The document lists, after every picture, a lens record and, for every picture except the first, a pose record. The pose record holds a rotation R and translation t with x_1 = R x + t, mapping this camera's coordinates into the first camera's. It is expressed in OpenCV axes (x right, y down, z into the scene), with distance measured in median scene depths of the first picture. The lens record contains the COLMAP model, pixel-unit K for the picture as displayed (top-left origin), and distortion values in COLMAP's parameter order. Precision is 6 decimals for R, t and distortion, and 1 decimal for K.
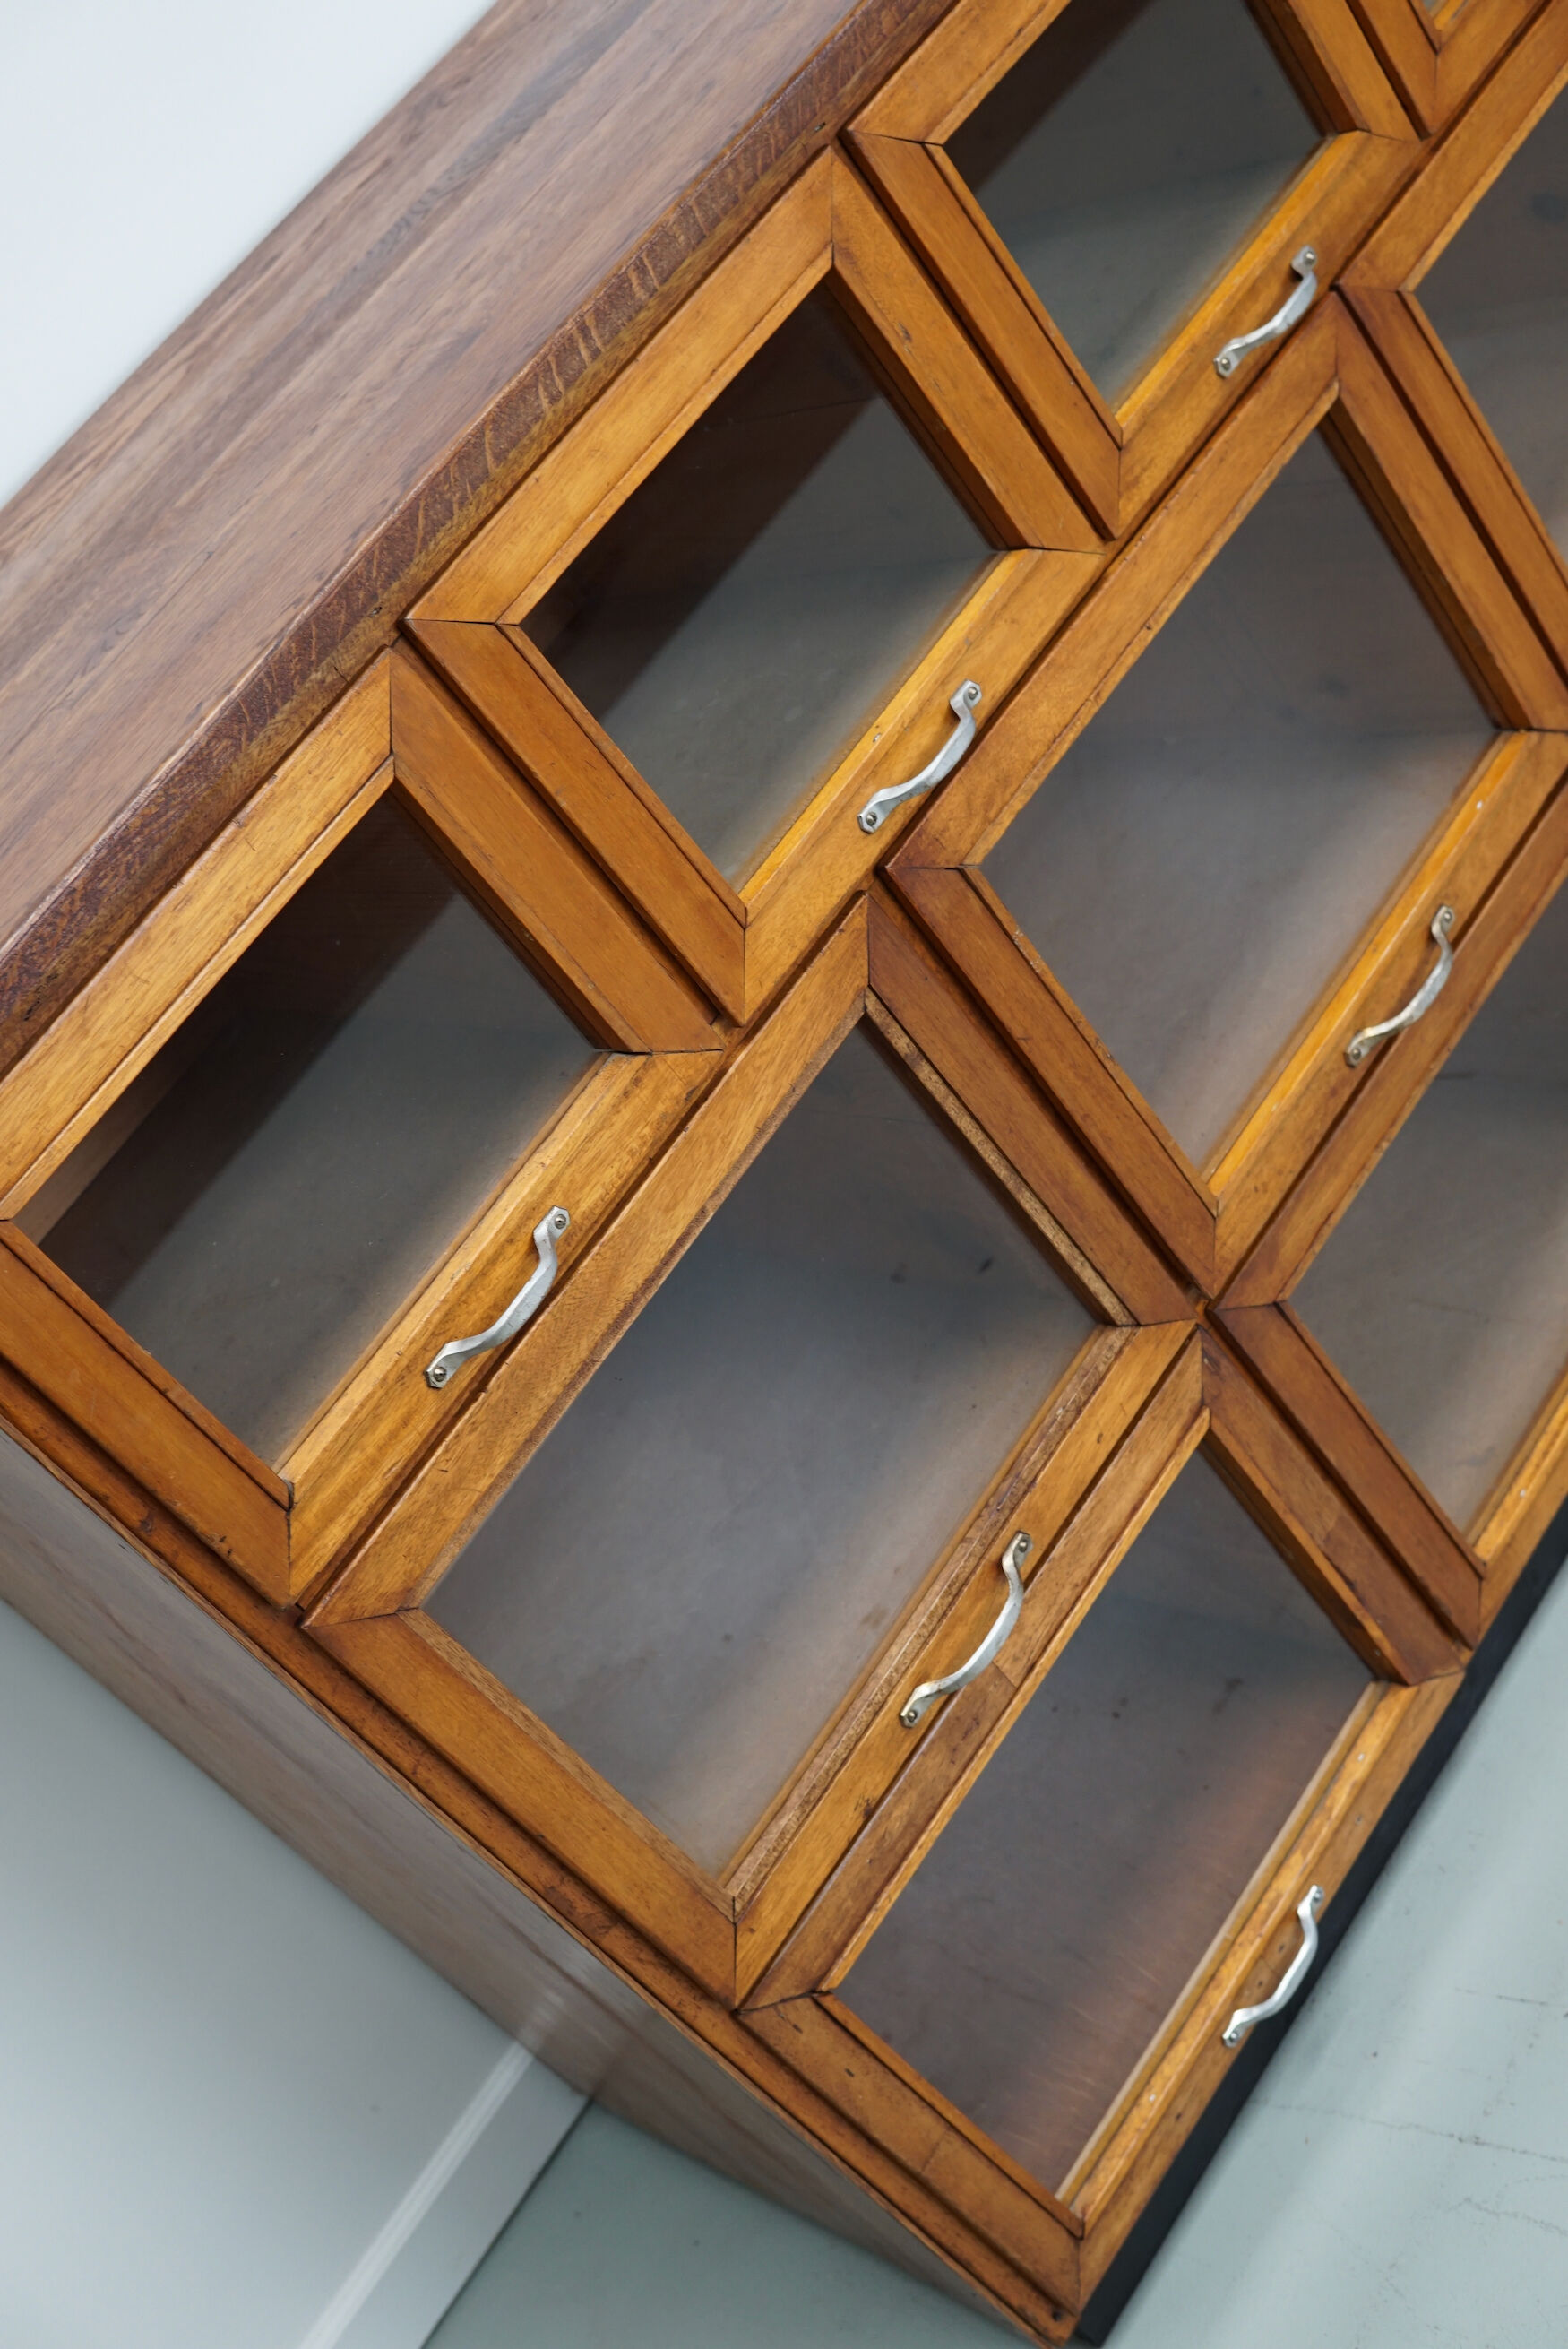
lens RADIAL K [[3035.4, 0, 797.0], [0, 3035.4, 1174.7], [0, 0, 1]] dist [-0.149743, 0.324581]
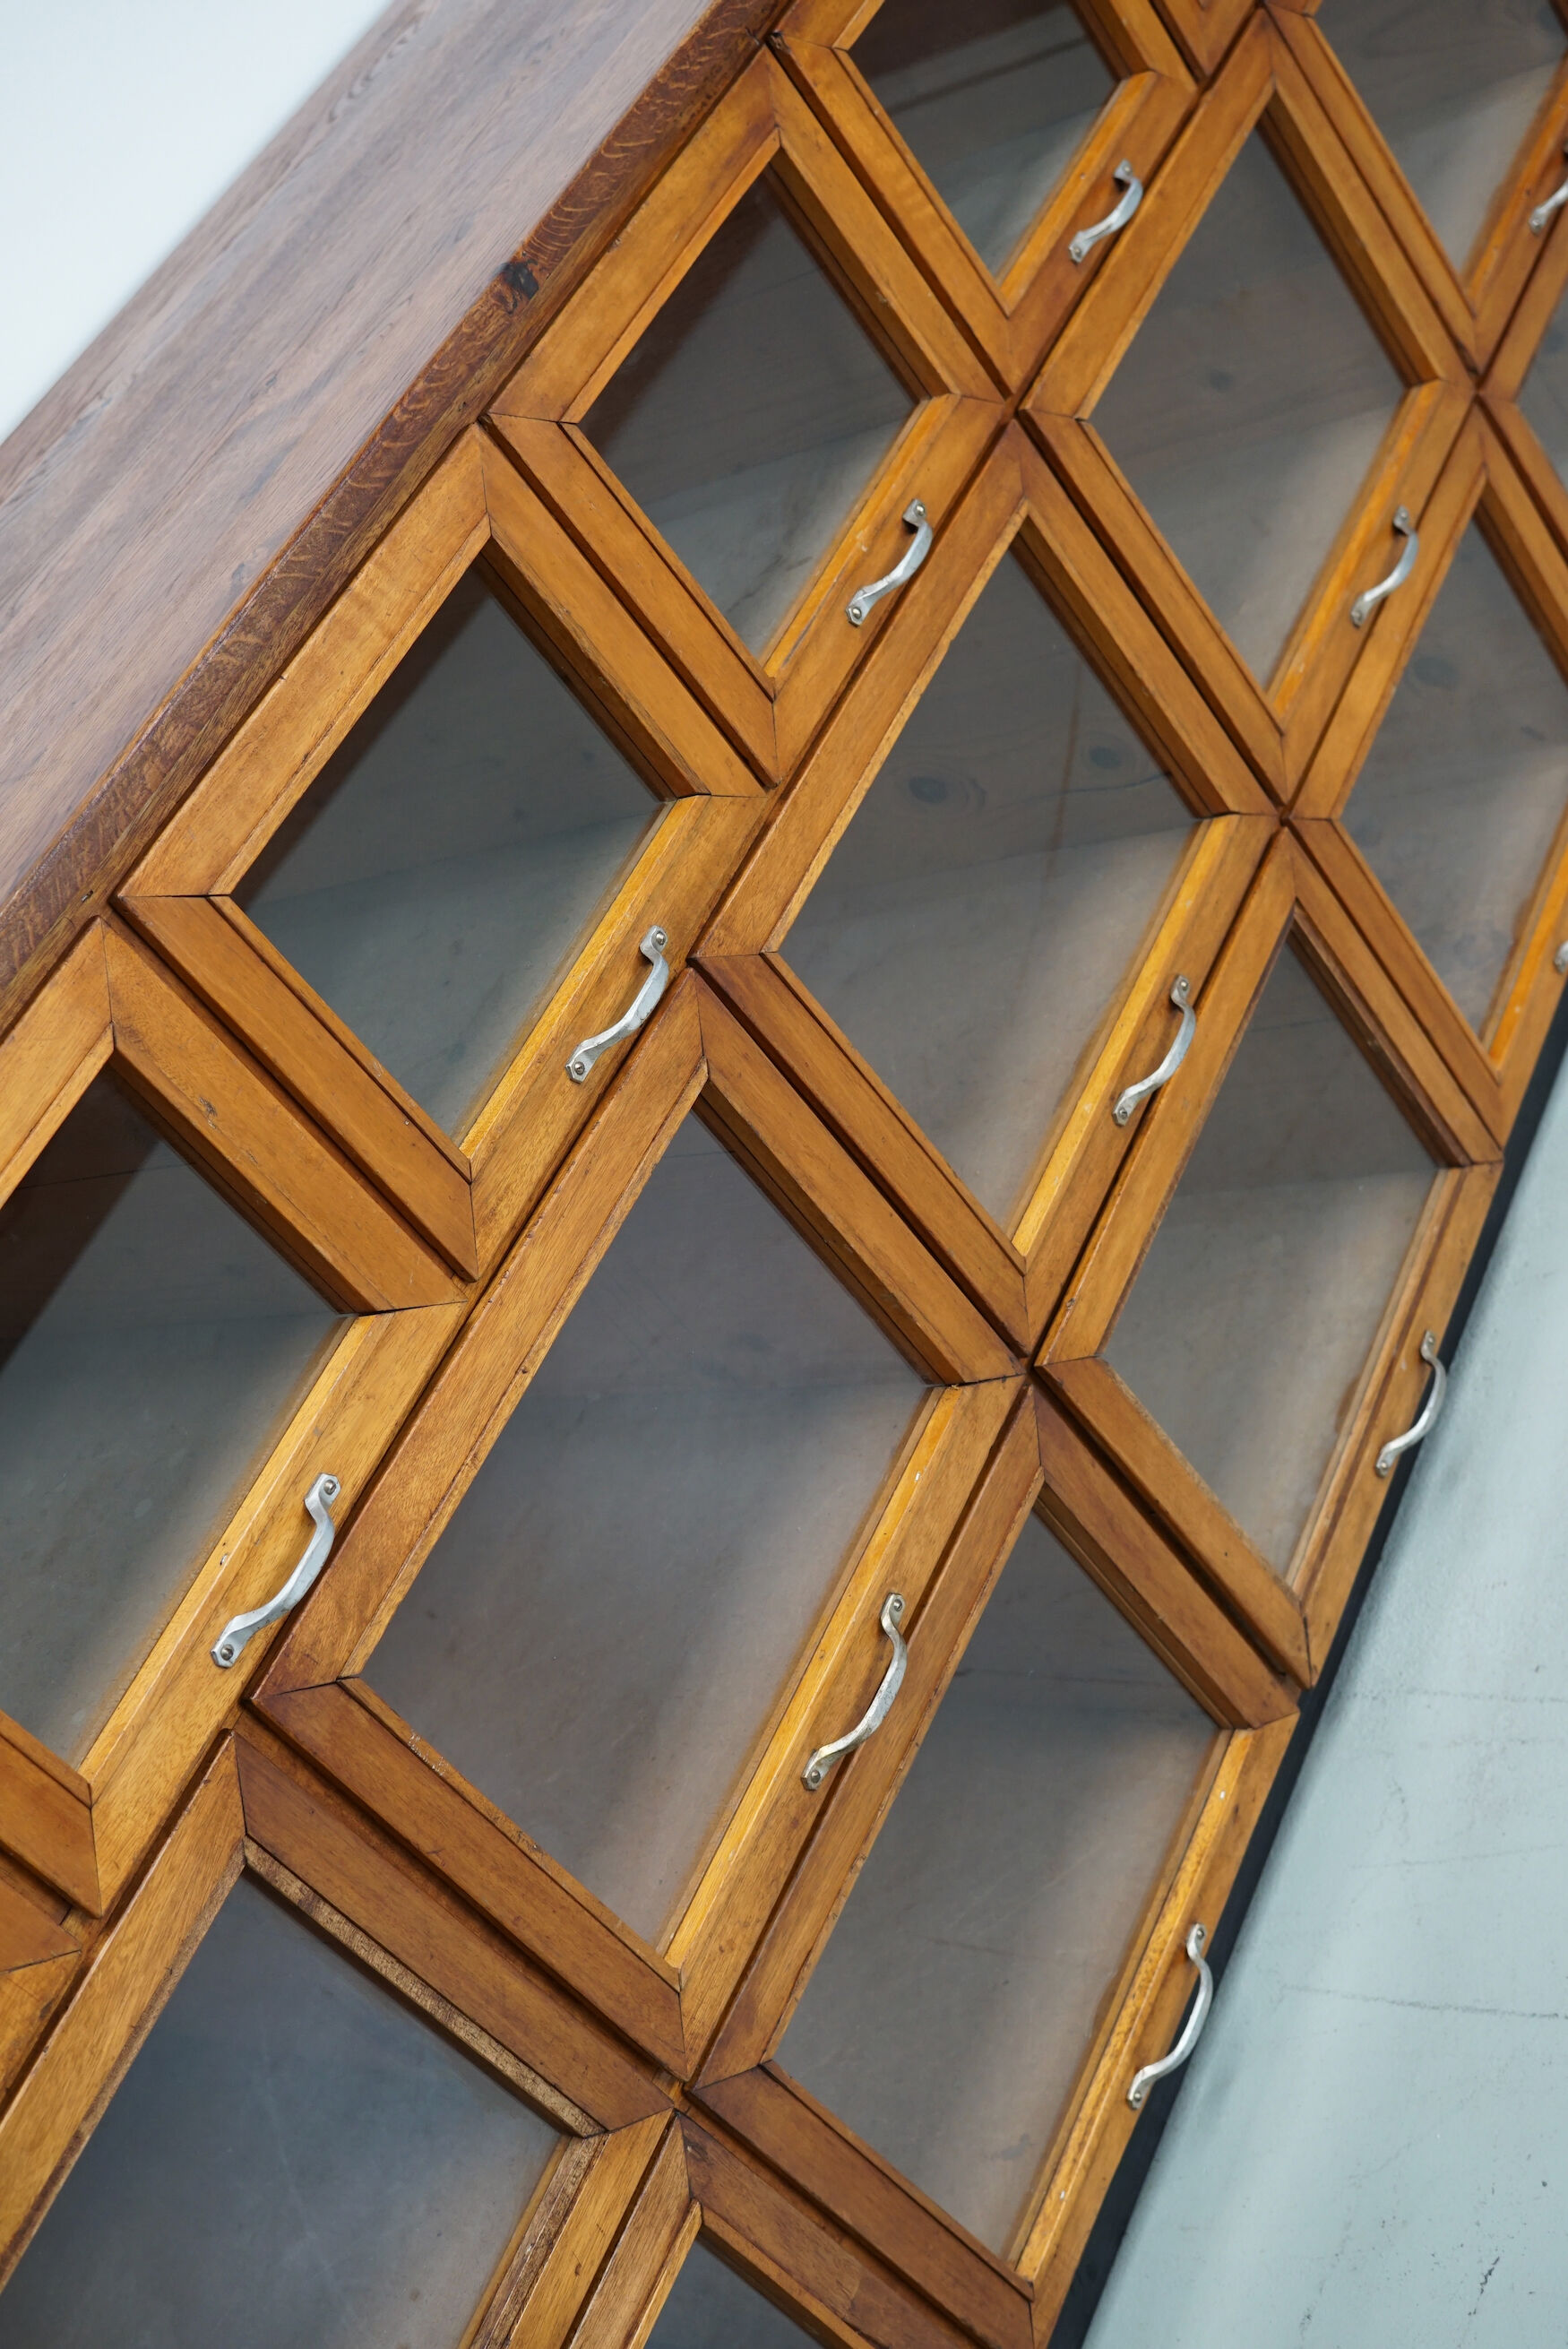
lens RADIAL K [[3035.4, 0, 797.0], [0, 3035.4, 1174.7], [0, 0, 1]] dist [-0.149743, 0.324581]
pose [[0.982720, -0.104712, 0.152631, 0.066972], [0.123110, 0.985528, -0.116529, -0.128512], [-0.138220, 0.133306, 0.981389, 0.088204]]
